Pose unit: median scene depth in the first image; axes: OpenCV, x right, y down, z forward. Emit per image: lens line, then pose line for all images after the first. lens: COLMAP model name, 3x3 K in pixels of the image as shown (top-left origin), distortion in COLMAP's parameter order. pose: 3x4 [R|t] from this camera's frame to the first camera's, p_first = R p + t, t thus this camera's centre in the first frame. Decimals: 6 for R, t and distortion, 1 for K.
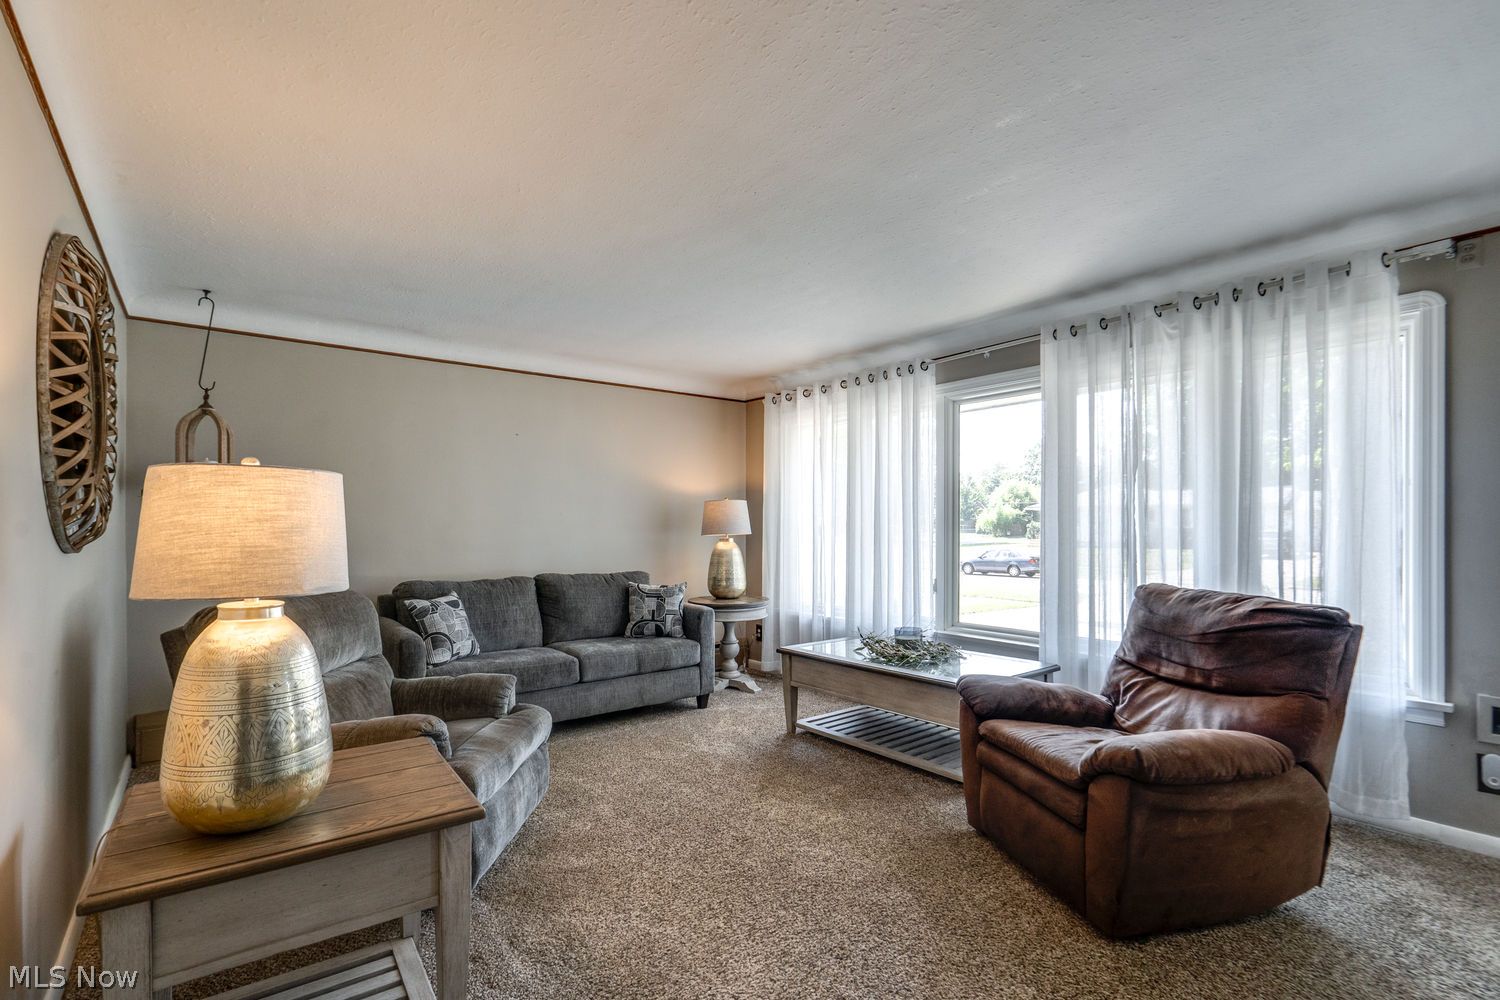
lens RADIAL K [[693.8, 0, 727.2], [0, 693.8, 524.3], [0, 0, 1]] dist [-0.001133, 0.000056]
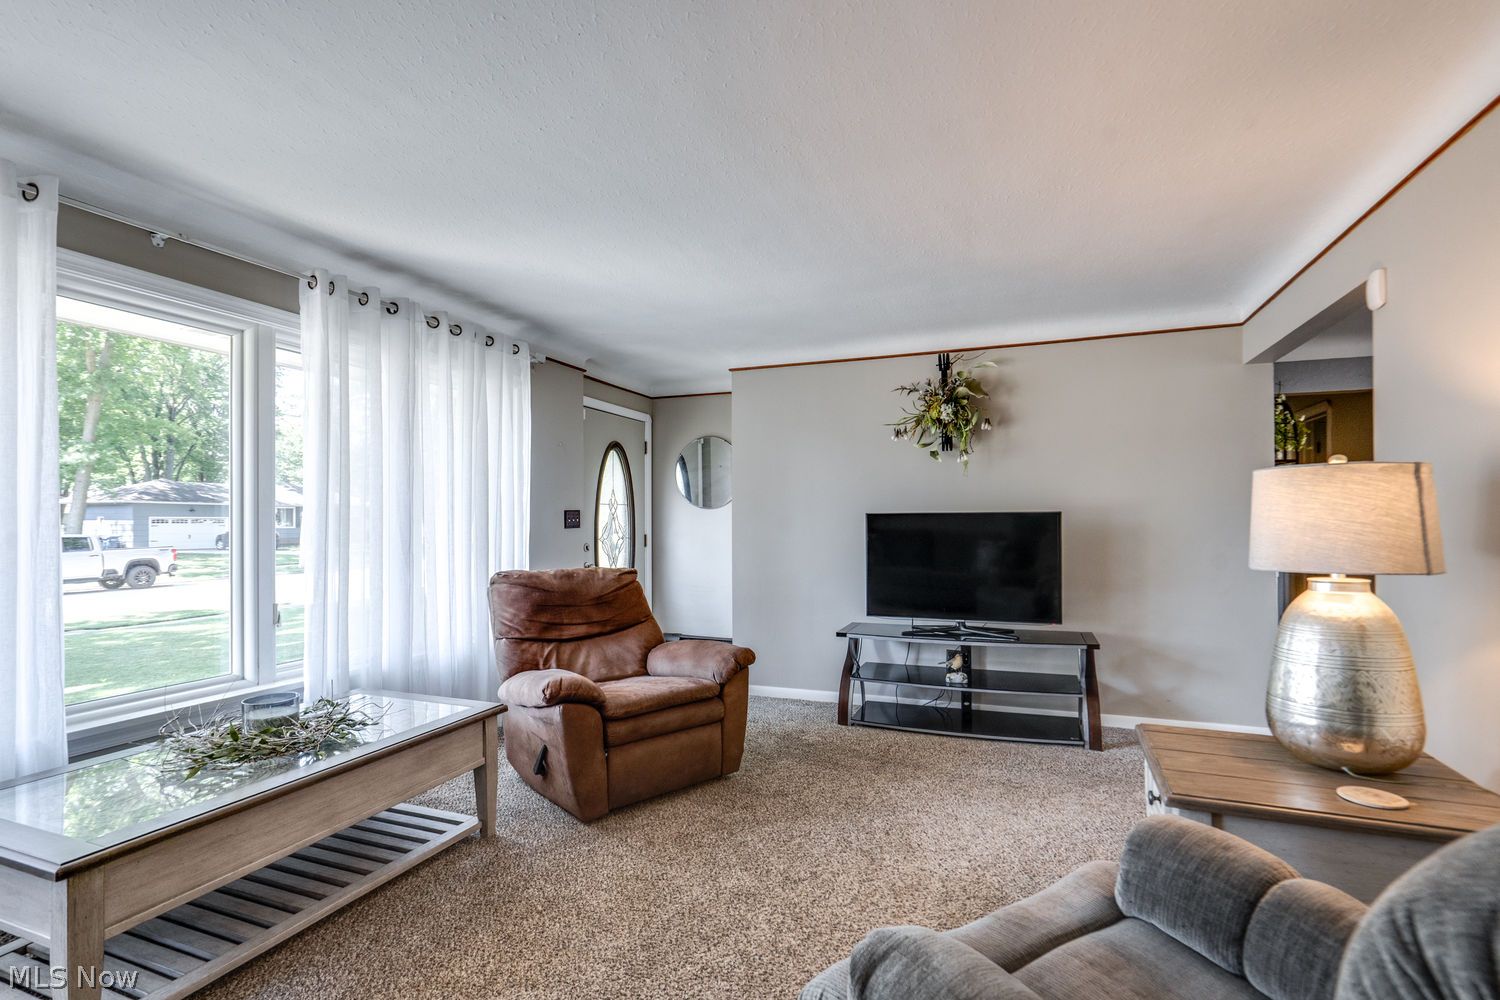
lens RADIAL K [[686.9, 0, 750.4], [0, 686.9, 510.0], [0, 0, 1]] dist [0.000294, 0.000600]
pose [[-0.522603, 0.003344, 0.852570, -0.580856], [-0.001831, 0.999986, -0.005045, -0.013506], [-0.852574, -0.004198, -0.522589, 1.226292]]
